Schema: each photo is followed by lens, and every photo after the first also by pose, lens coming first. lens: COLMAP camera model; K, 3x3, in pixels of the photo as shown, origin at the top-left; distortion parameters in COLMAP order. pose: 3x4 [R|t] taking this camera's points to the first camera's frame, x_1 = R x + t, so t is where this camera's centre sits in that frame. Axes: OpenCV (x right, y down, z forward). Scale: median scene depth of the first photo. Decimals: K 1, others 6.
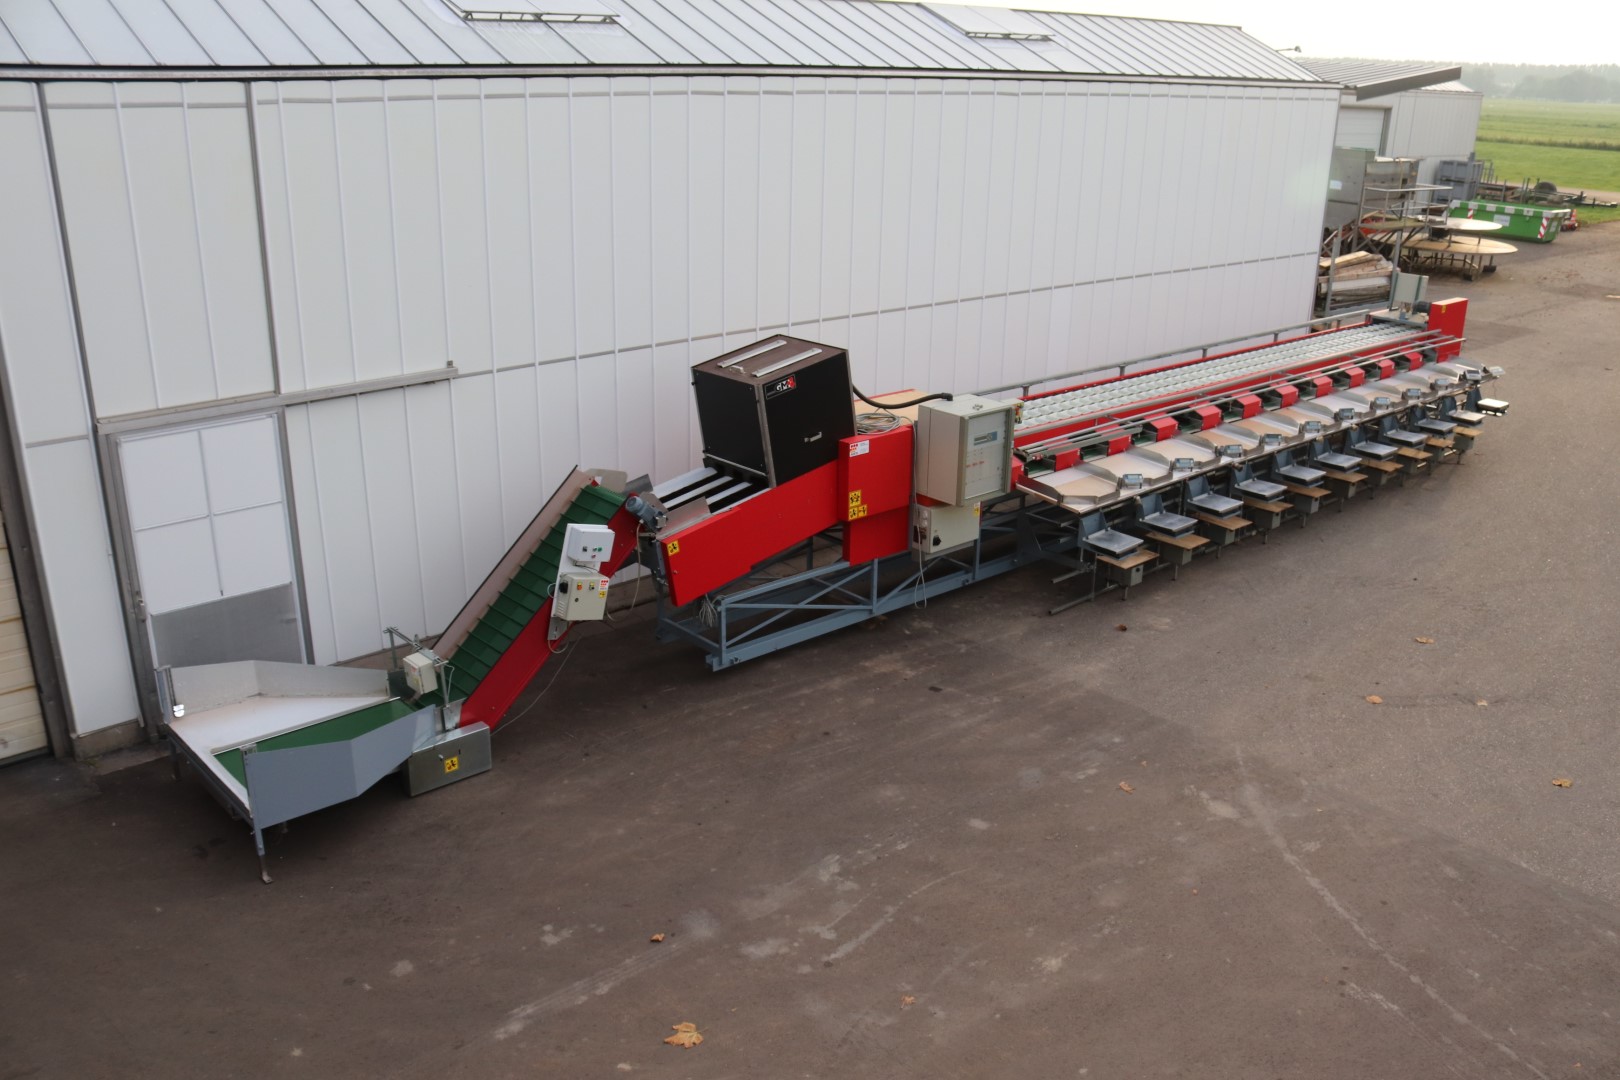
lens RADIAL K [[1359.7, 0, 829.2], [0, 1359.7, 559.4], [0, 0, 1]] dist [-0.170955, 0.156476]
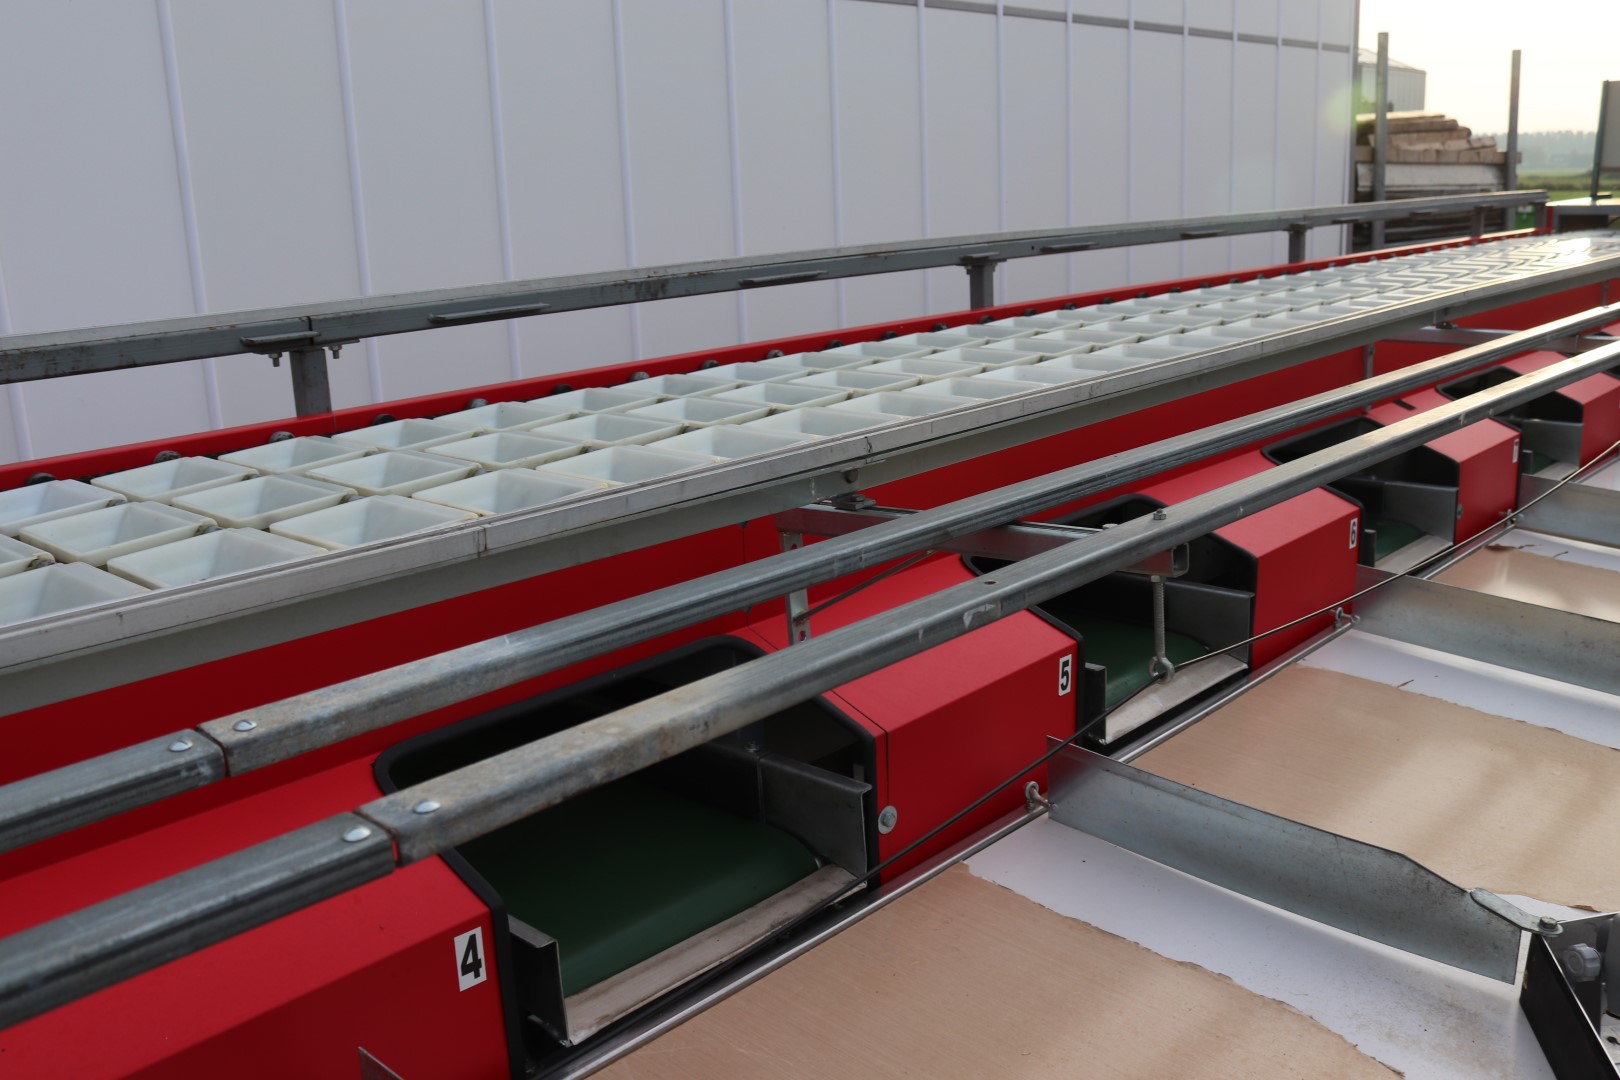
lens RADIAL K [[1466.4, 0, 819.1], [0, 1466.4, 554.3], [0, 0, 1]] dist [-0.160197, 0.163814]
pose [[0.994206, -0.076315, 0.075704, 0.365321], [0.083967, 0.991061, -0.103669, -0.148645], [-0.067116, 0.109425, 0.991727, 1.223270]]
